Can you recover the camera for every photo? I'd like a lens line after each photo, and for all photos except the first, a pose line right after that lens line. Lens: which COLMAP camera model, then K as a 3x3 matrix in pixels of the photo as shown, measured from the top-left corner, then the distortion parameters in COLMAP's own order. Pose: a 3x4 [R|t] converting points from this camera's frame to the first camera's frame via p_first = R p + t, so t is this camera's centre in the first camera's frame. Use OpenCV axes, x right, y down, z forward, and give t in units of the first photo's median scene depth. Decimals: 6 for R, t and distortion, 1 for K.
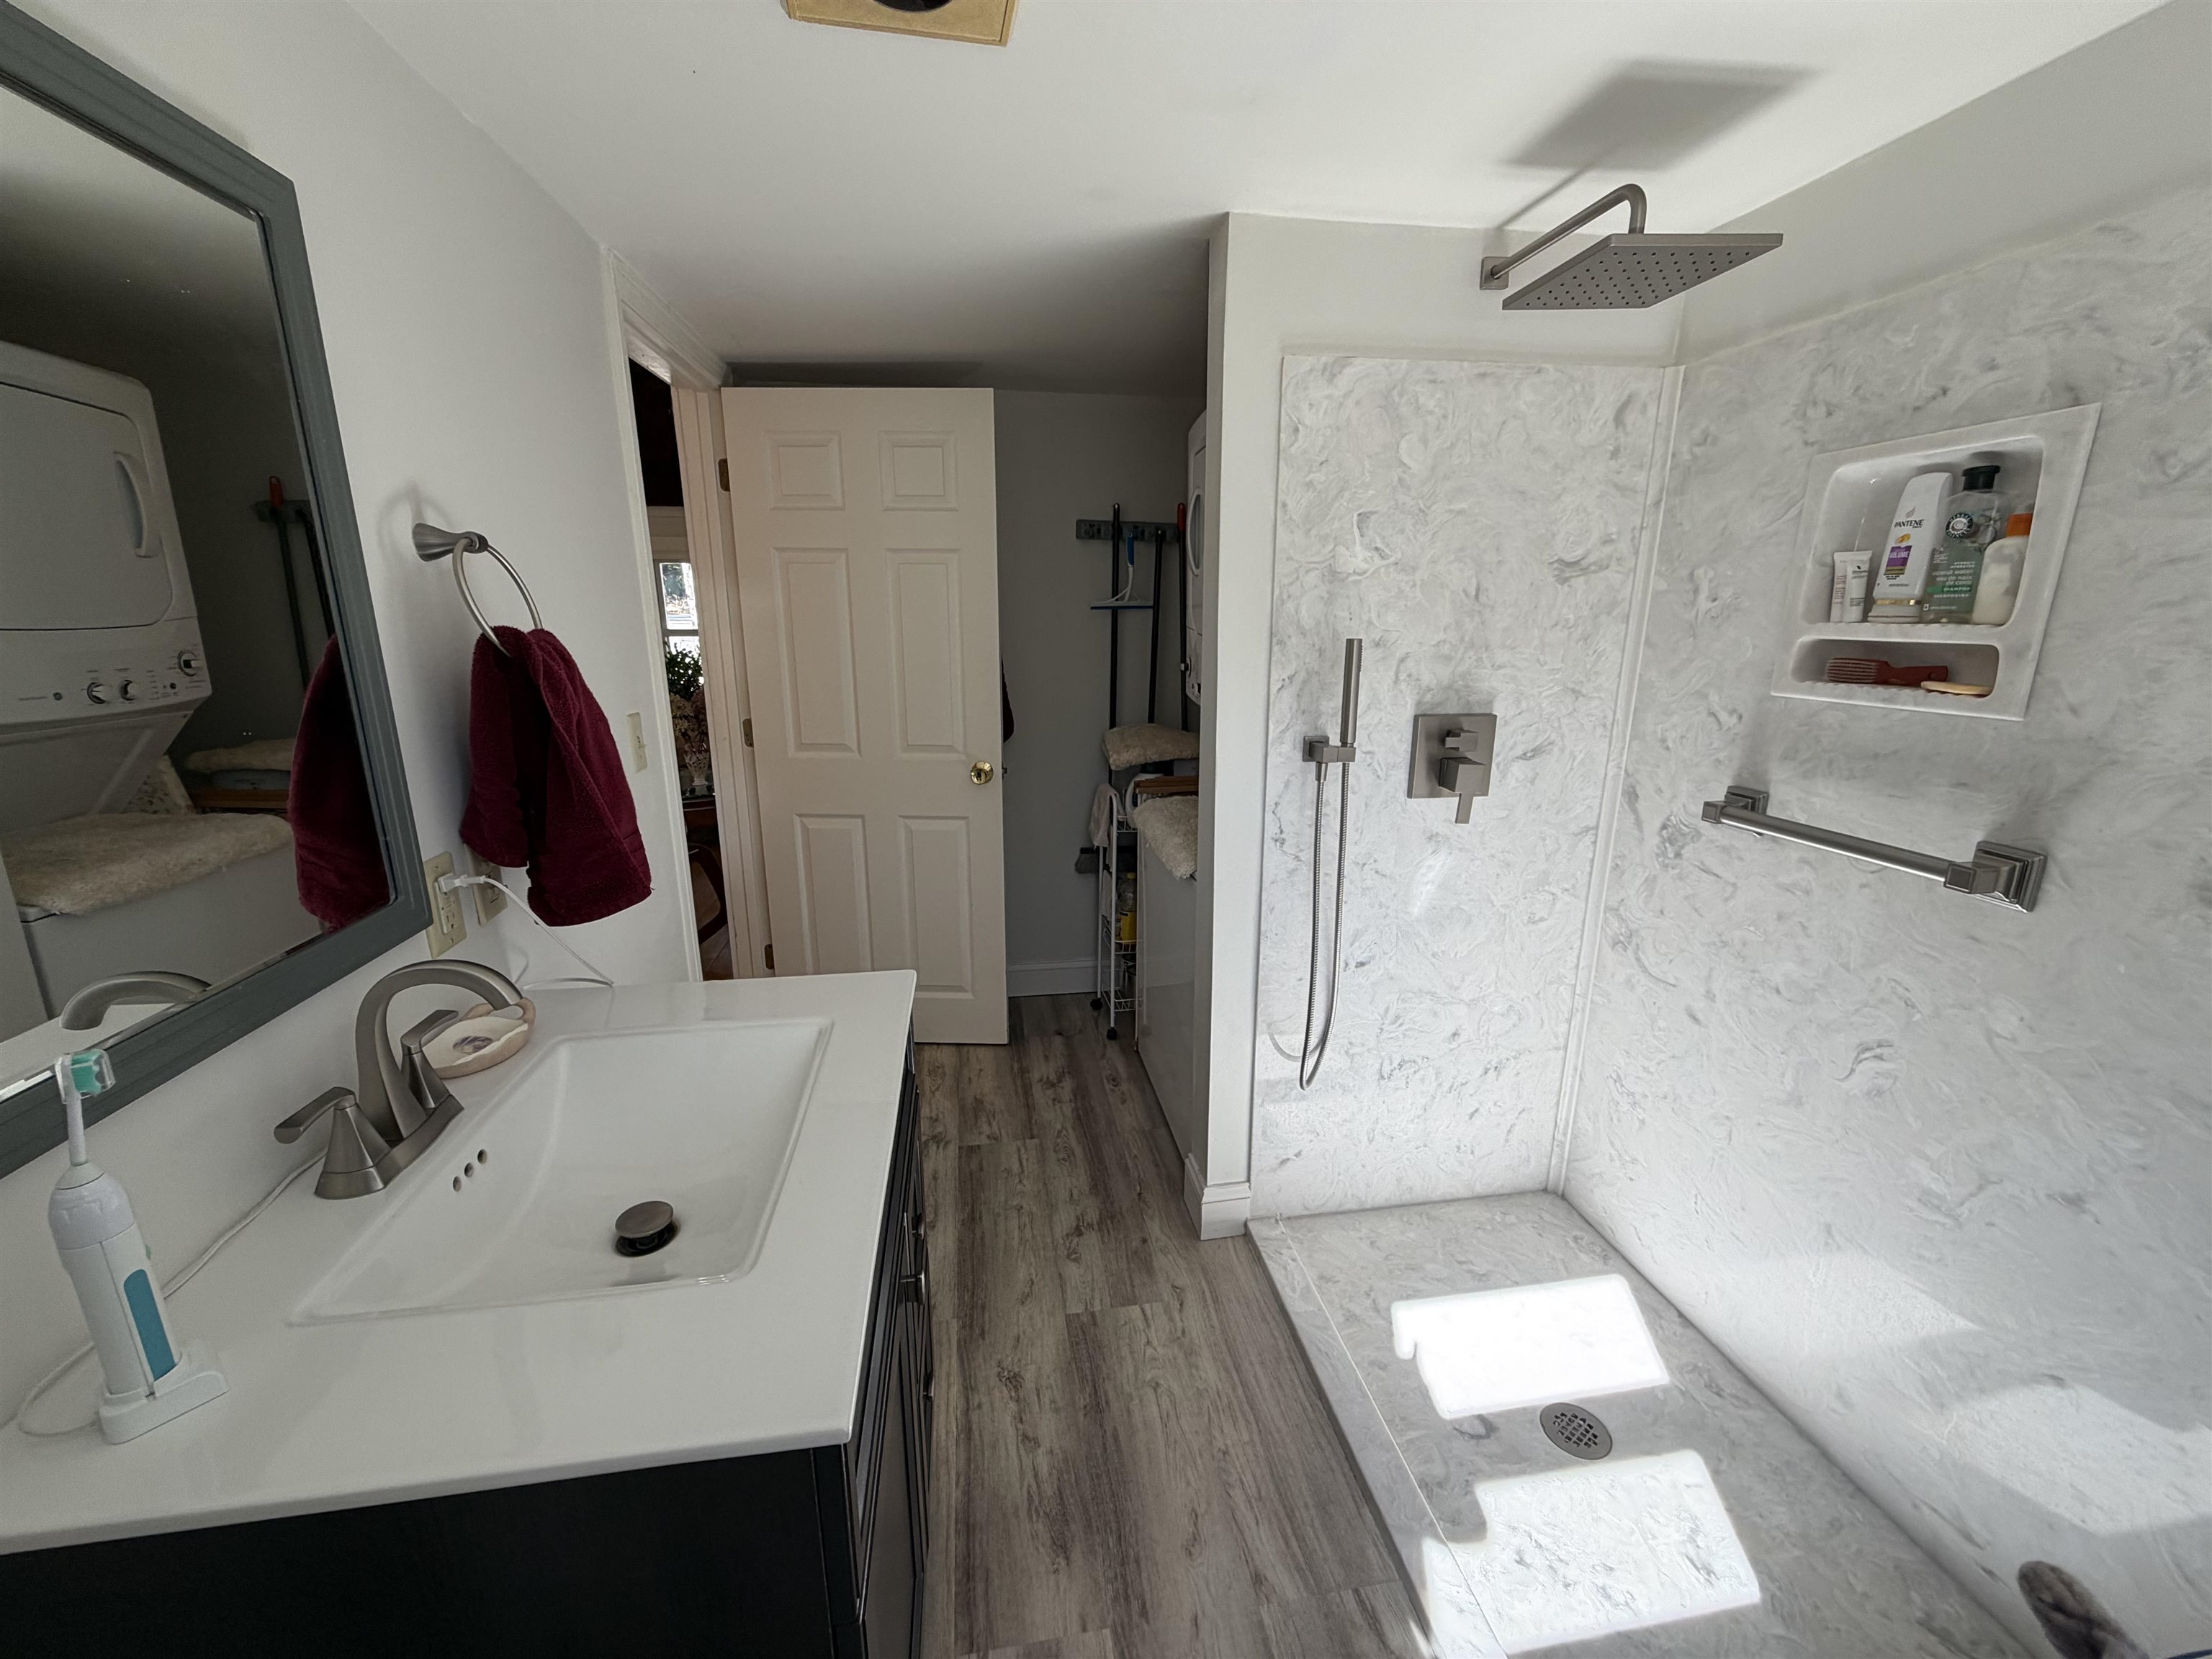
lens RADIAL K [[876.9, 0, 1106.2], [0, 876.9, 828.4], [0, 0, 1]] dist [0.001526, -0.001665]
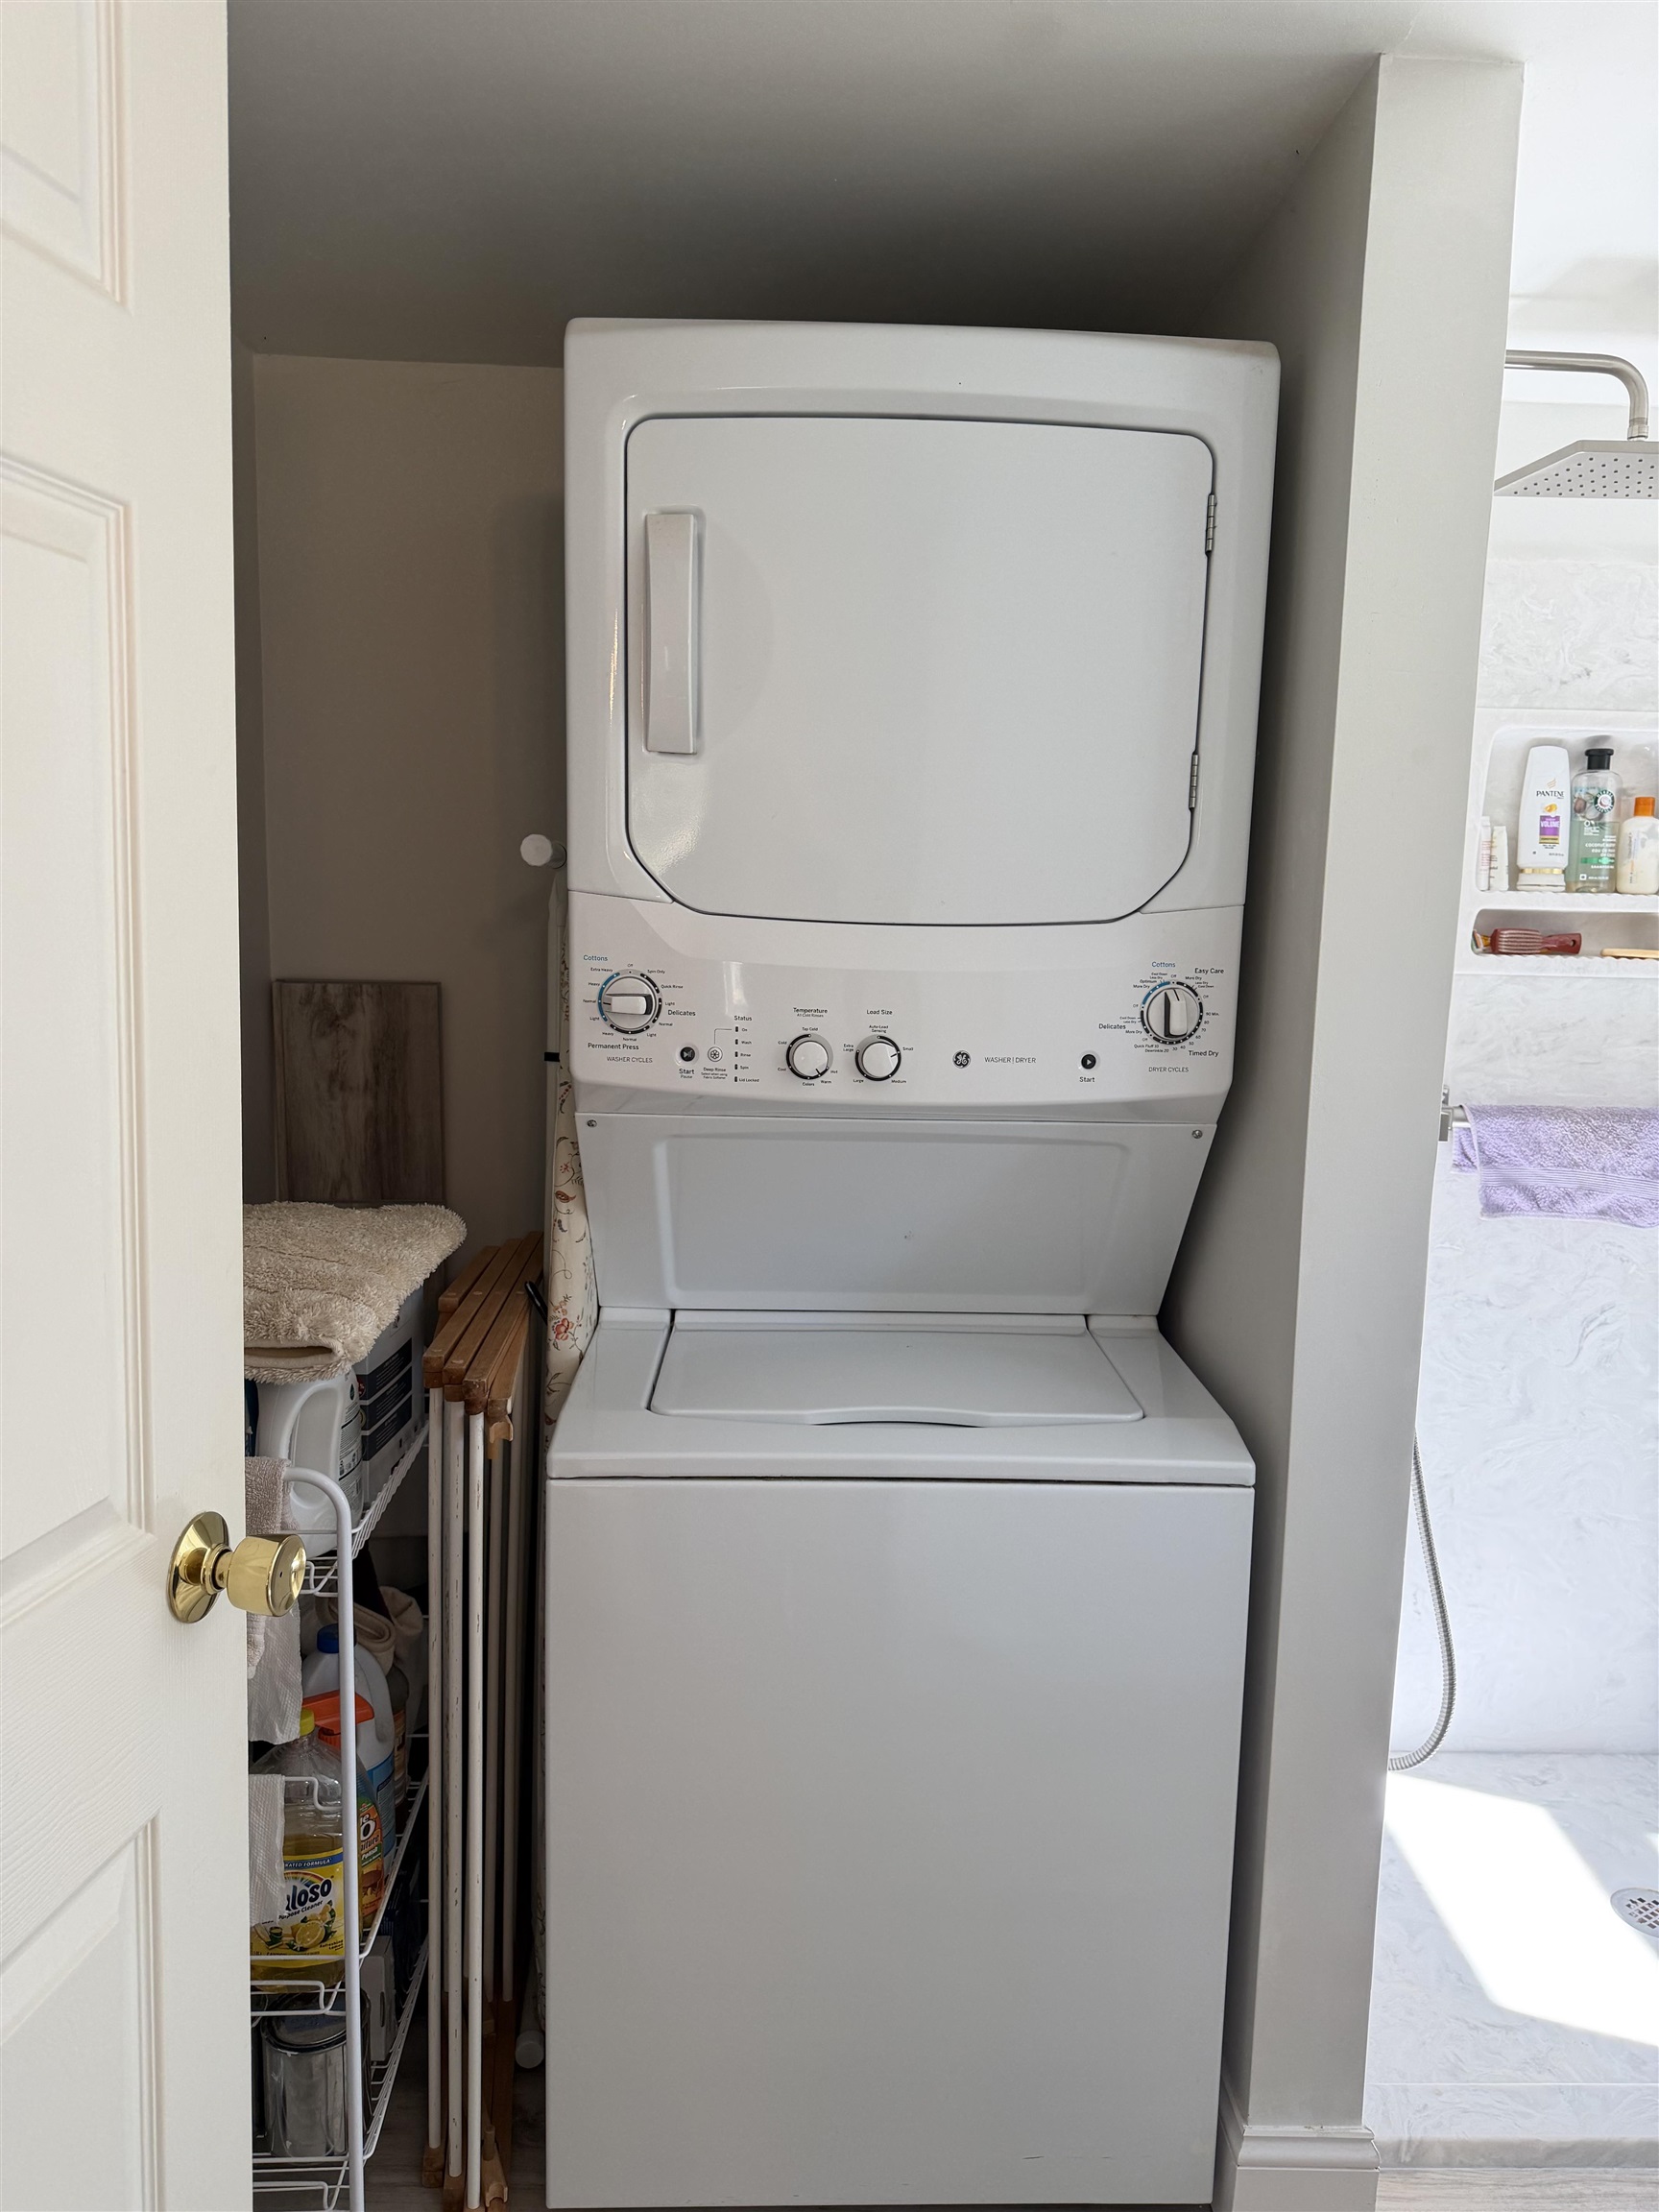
lens RADIAL K [[1542.7, 0, 833.0], [0, 1542.7, 1088.4], [0, 0, 1]] dist [0.052562, -0.051655]
pose [[0.124711, -0.123993, 0.984415, -0.939141], [0.214258, 0.972117, 0.095301, -0.355754], [-0.968783, 0.199034, 0.147800, 1.547741]]
